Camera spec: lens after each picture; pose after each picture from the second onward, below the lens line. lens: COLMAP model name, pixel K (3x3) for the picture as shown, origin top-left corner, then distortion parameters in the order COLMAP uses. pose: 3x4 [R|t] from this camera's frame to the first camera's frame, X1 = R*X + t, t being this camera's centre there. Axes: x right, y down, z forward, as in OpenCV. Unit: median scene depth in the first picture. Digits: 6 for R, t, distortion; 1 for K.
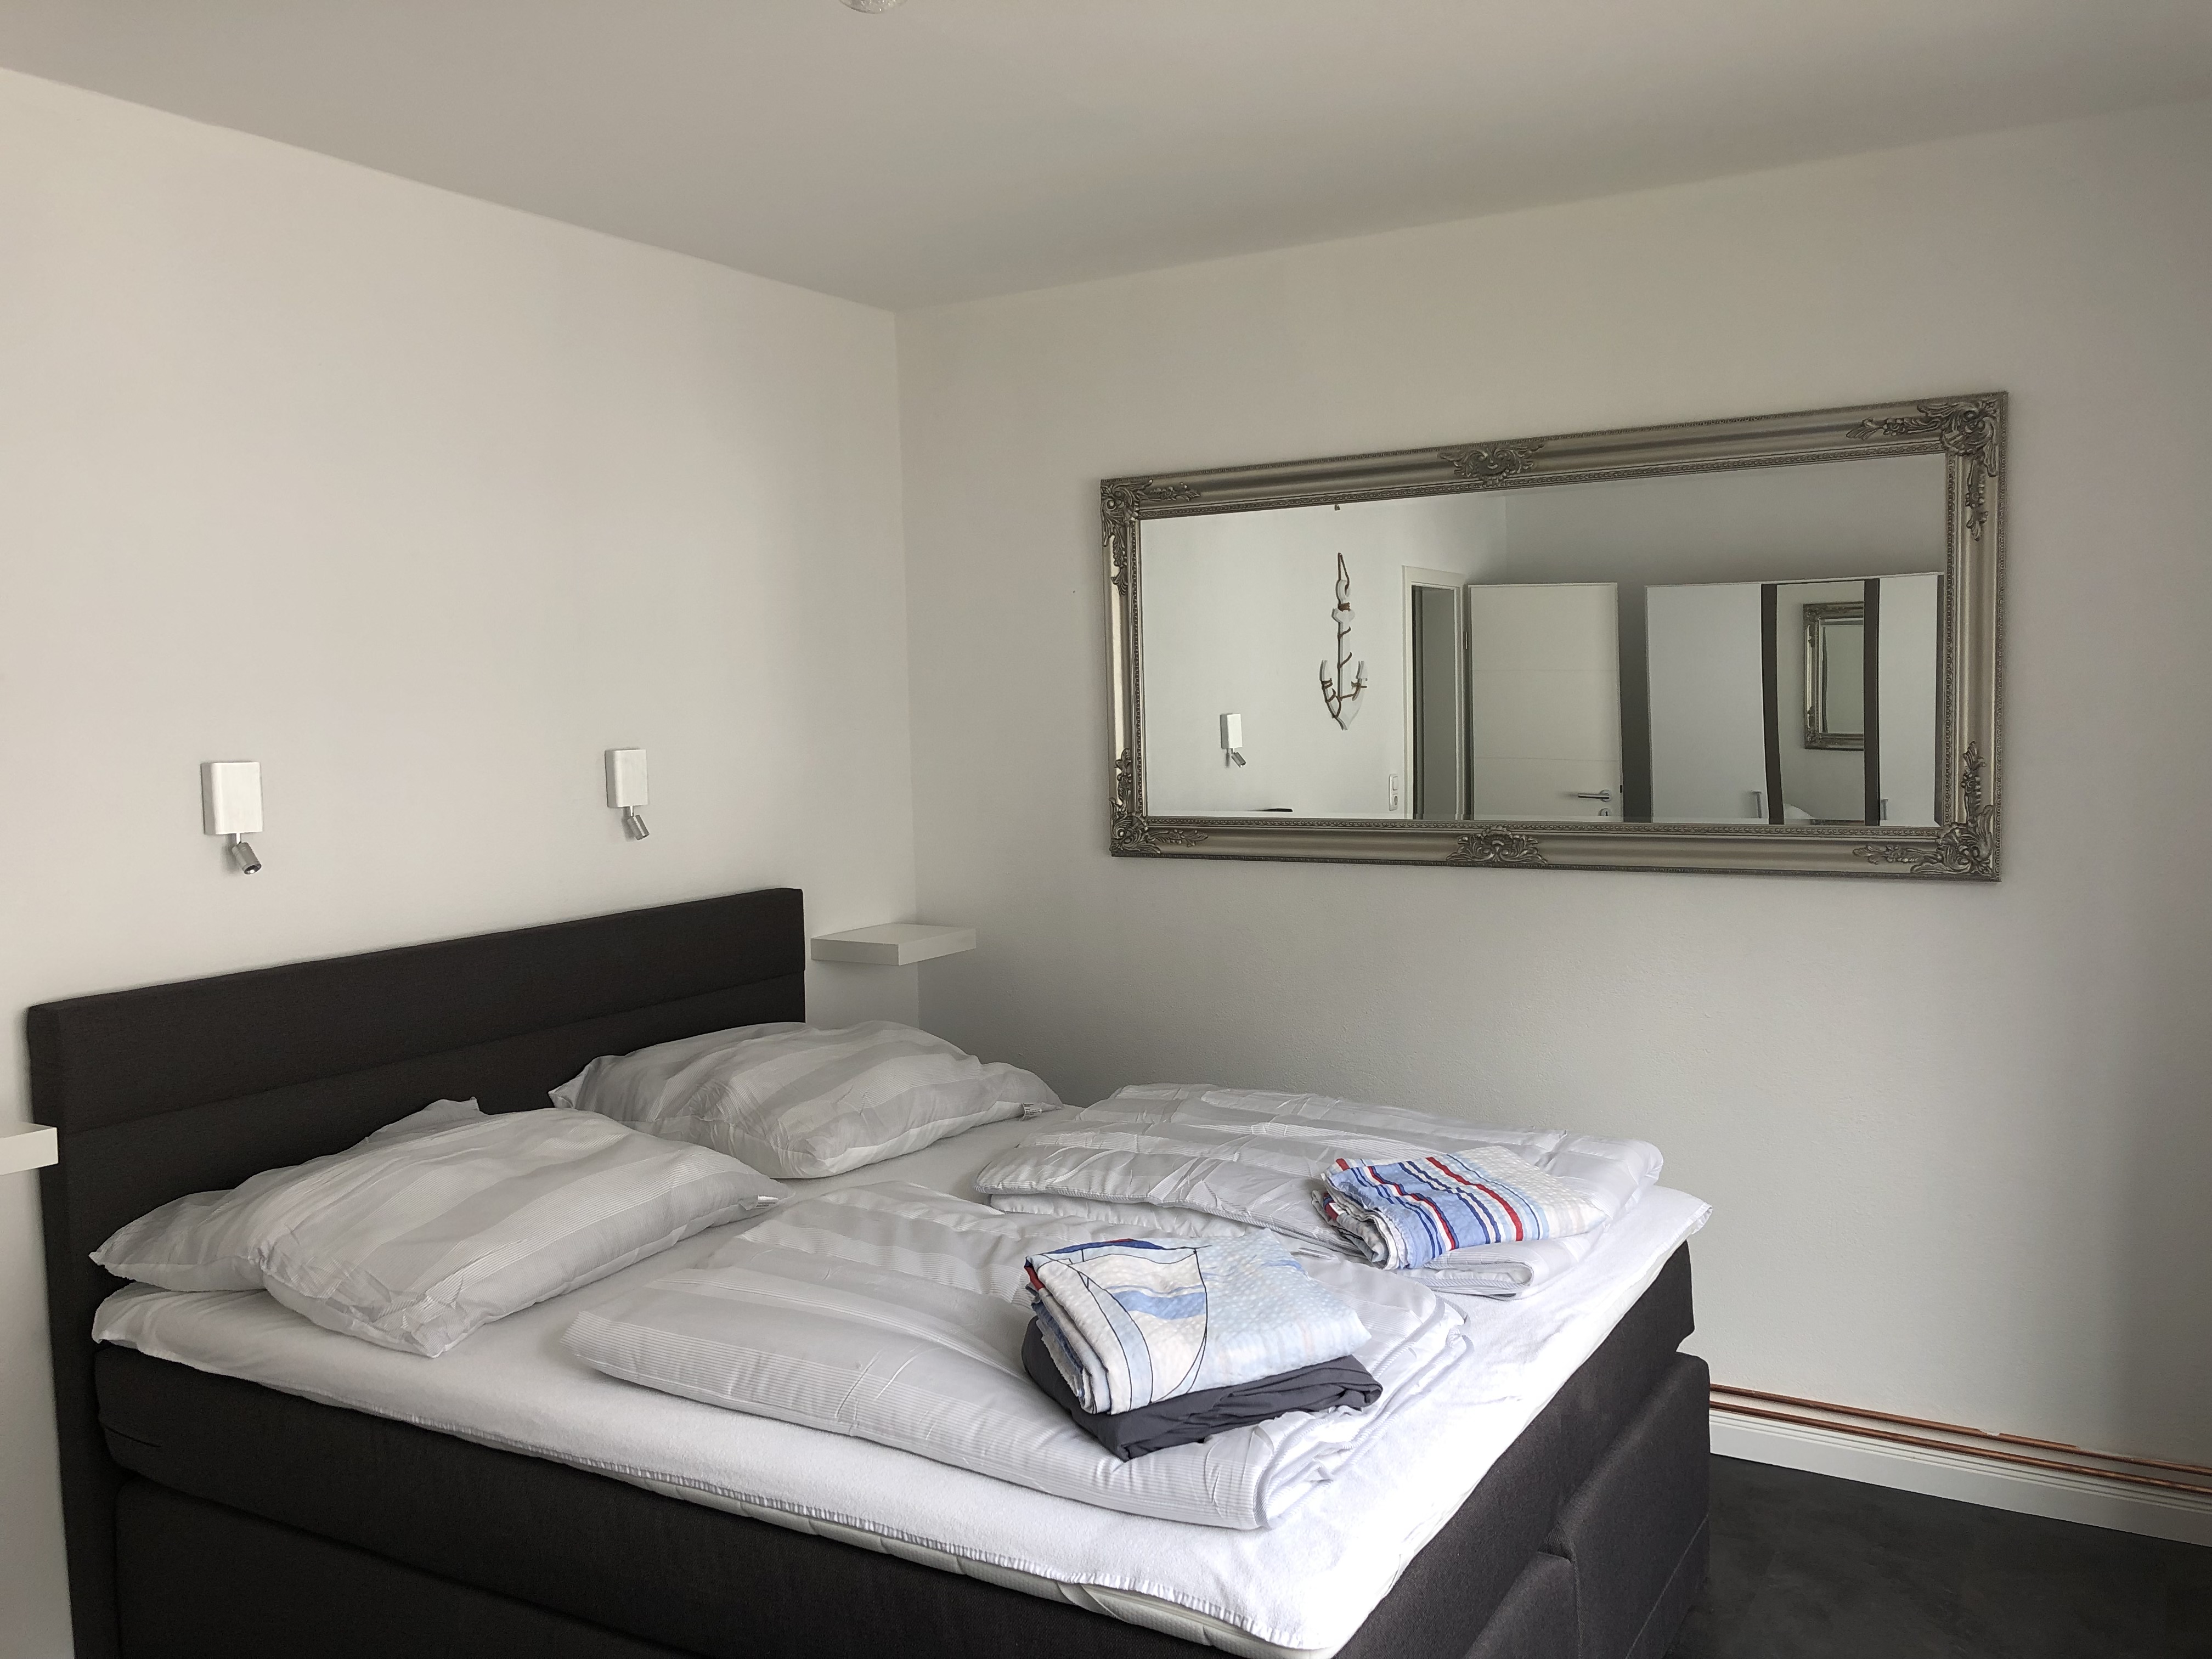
lens RADIAL K [[1796.4, 0, 1106.0], [0, 1796.4, 829.5], [0, 0, 1]] dist [0.028028, -0.008686]
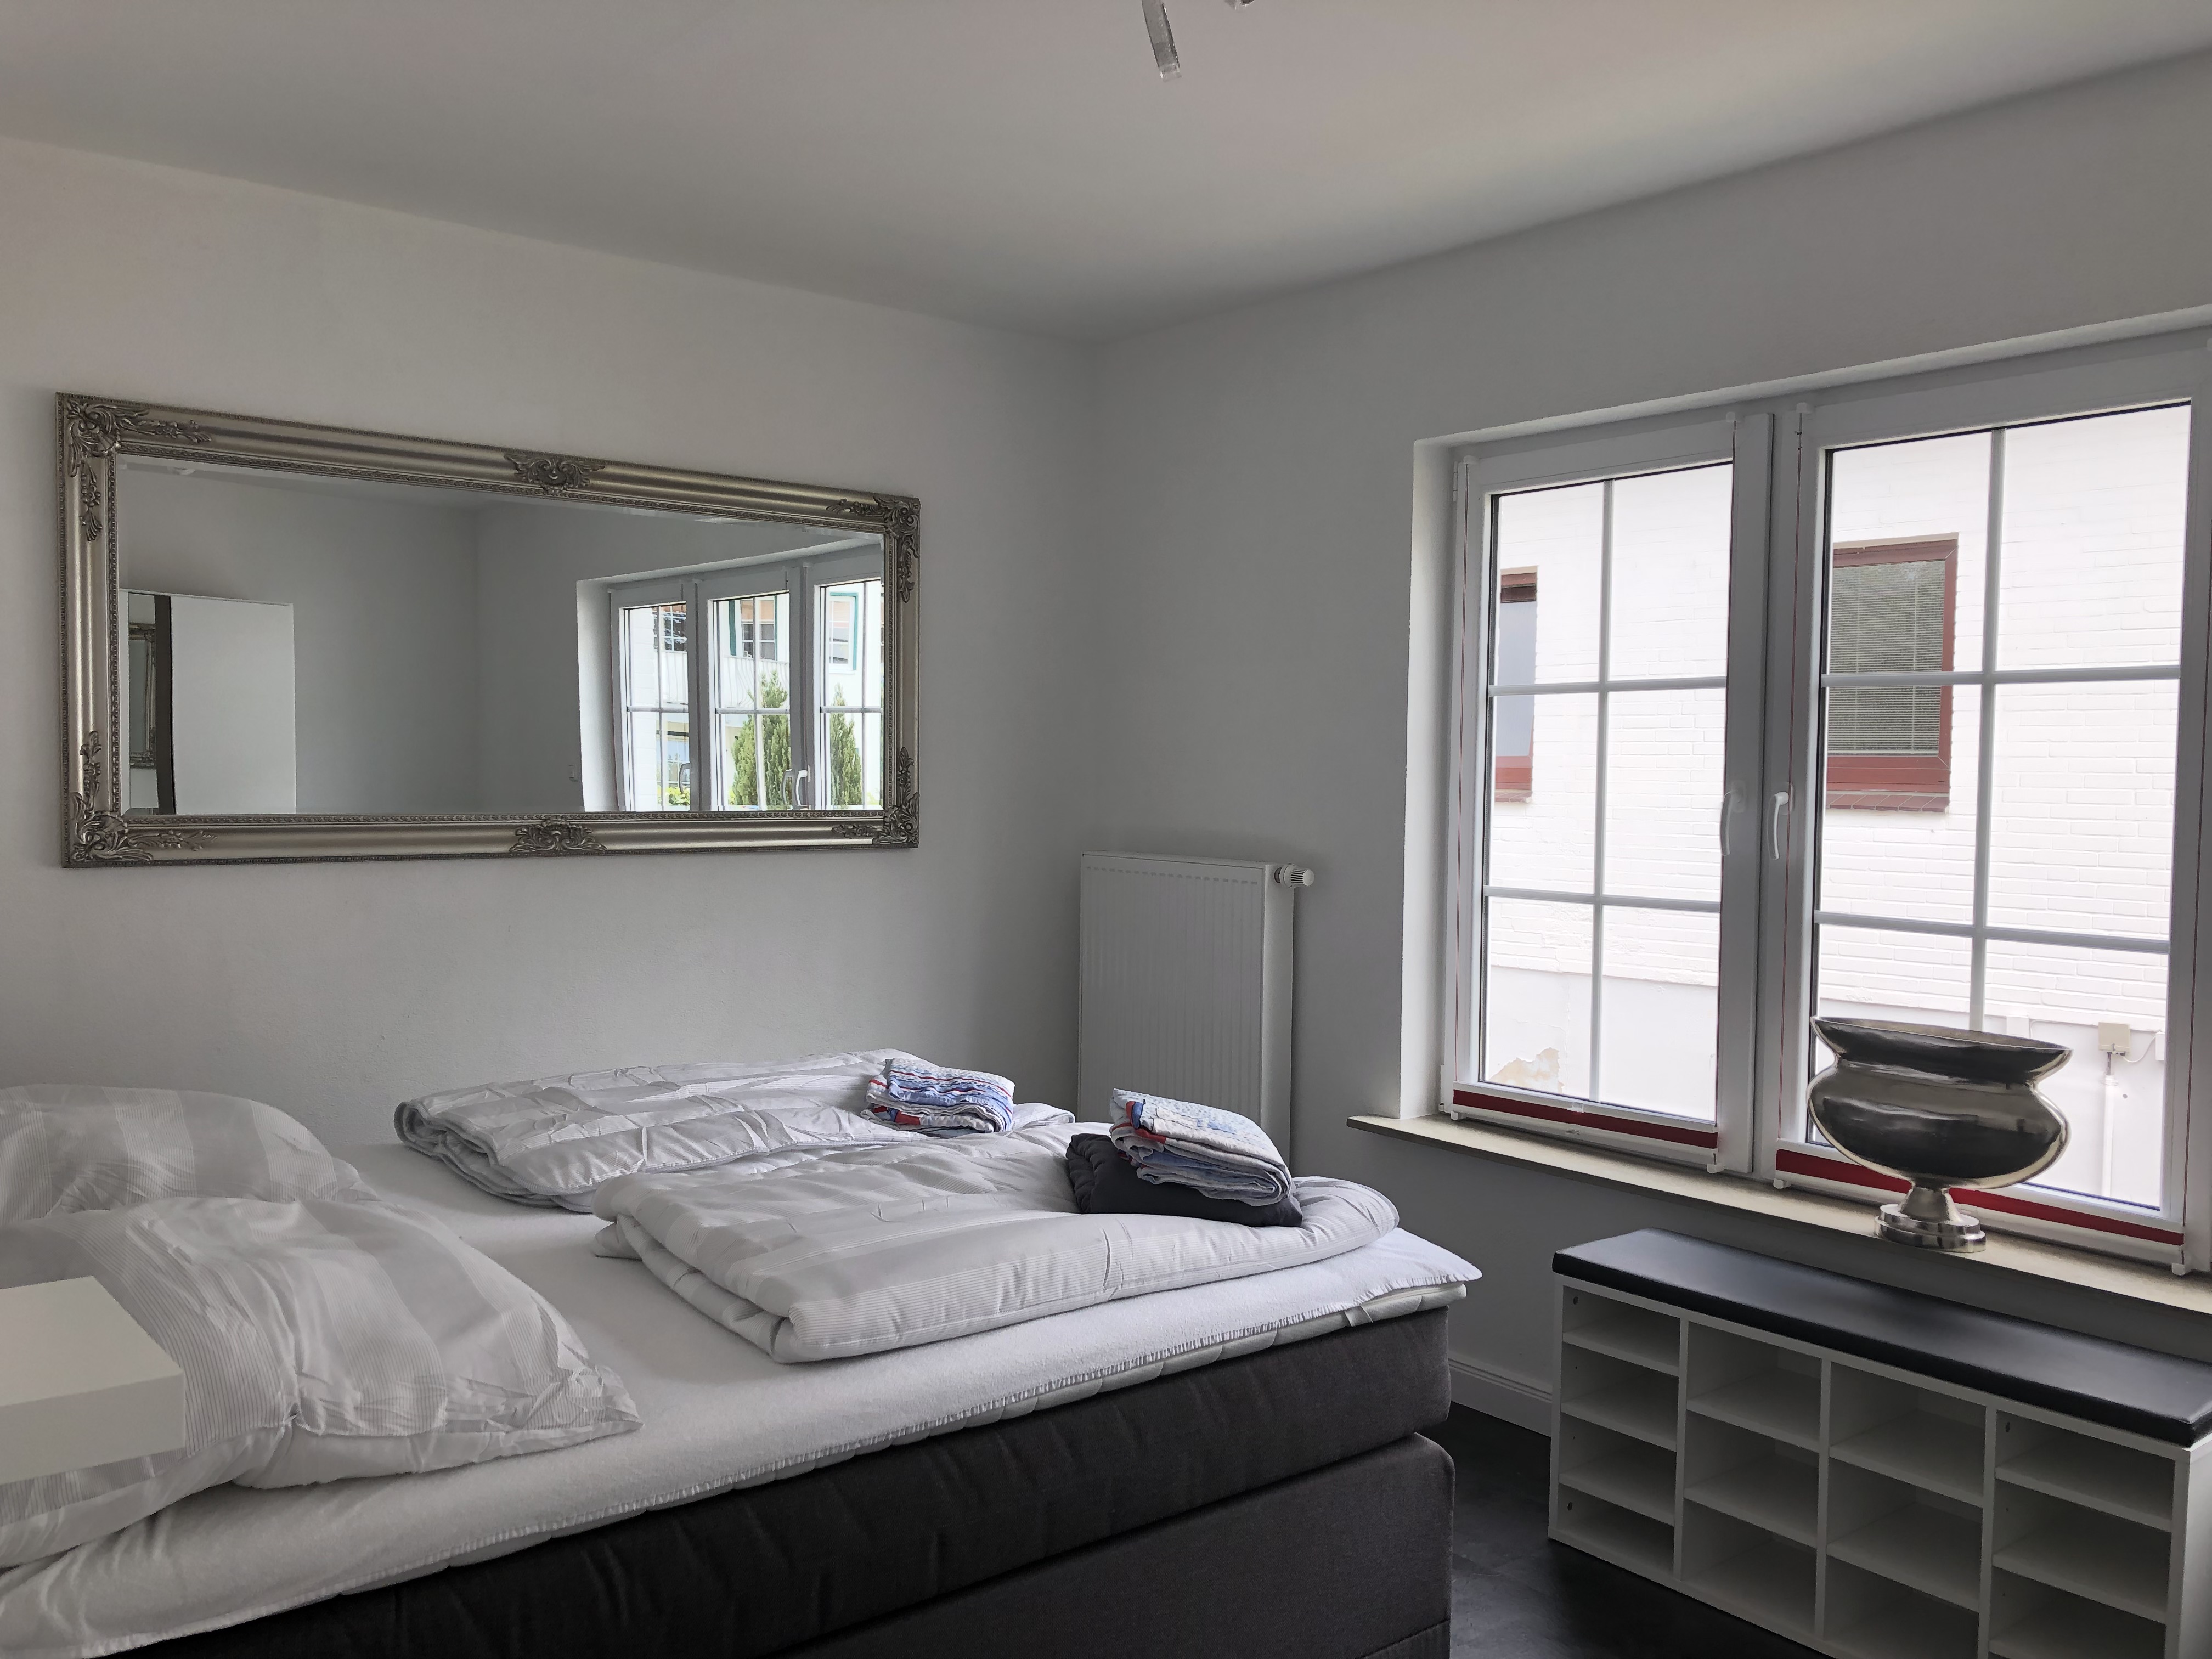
lens RADIAL K [[1796.4, 0, 1106.0], [0, 1796.4, 829.5], [0, 0, 1]] dist [0.028028, -0.008686]
pose [[0.354709, -0.006880, 0.934952, -0.732153], [0.046895, 0.998845, -0.010441, 0.035001], [-0.933800, 0.047549, 0.354622, 0.367174]]
